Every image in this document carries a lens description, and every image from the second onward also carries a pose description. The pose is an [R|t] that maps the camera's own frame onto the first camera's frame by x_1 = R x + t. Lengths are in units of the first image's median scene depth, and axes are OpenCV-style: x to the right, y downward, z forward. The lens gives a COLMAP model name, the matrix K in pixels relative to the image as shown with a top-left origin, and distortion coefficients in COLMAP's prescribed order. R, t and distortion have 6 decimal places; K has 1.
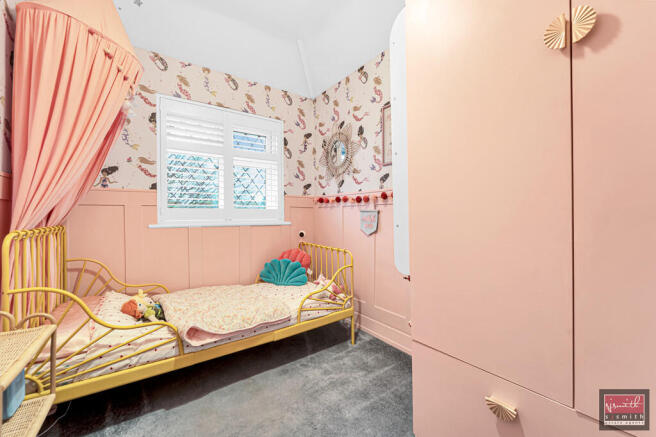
lens RADIAL K [[298.3, 0, 325.1], [0, 298.3, 219.3], [0, 0, 1]] dist [-0.000577, -0.000612]
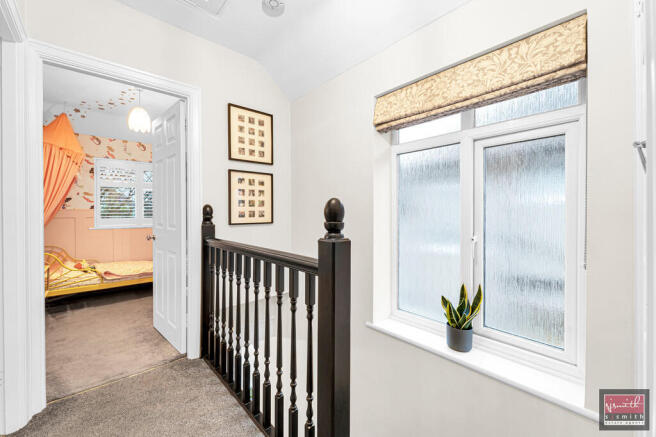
lens RADIAL K [[298.3, 0, 331.5], [0, 298.3, 217.1], [0, 0, 1]] dist [-0.000577, -0.000612]
pose [[0.992028, 0.002814, 0.125986, 0.709627], [-0.002854, 0.999996, 0.000139, -0.054782], [-0.125985, -0.000498, 0.992032, -1.092914]]
